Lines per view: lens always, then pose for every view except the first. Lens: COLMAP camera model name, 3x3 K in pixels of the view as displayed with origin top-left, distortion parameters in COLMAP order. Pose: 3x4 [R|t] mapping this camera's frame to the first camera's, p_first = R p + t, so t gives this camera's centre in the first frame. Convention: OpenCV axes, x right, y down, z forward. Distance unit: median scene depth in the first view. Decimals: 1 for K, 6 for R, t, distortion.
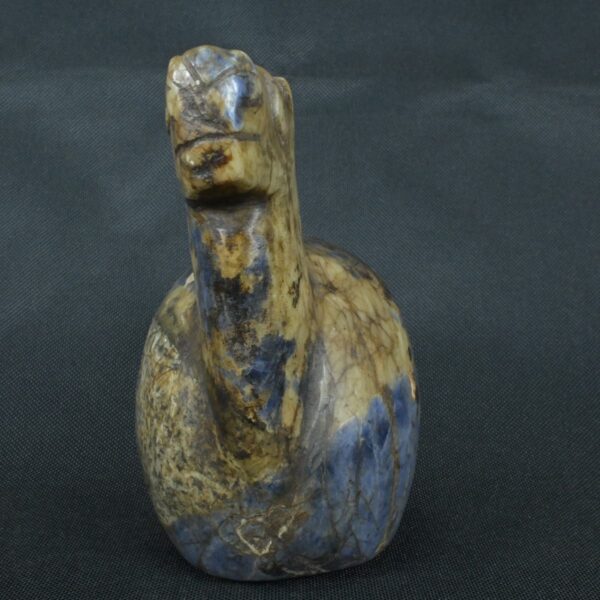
lens RADIAL K [[945.8, 0, 300.0], [0, 945.8, 300.0], [0, 0, 1]] dist [0.004950, -0.097437]
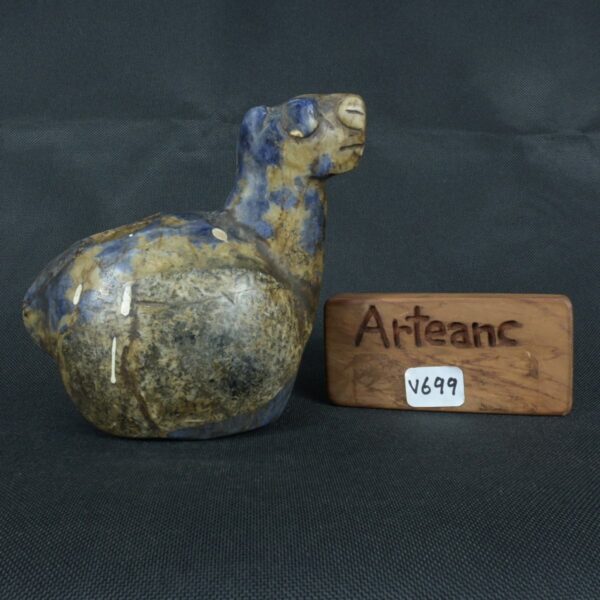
lens RADIAL K [[700.1, 0, 300.0], [0, 700.1, 300.0], [0, 0, 1]] dist [-0.004438, -0.003495]
pose [[-0.178044, -0.121606, 0.976479, -1.303073], [0.166997, 0.974206, 0.151772, -0.078559], [-0.969748, 0.190092, -0.153144, 1.188483]]
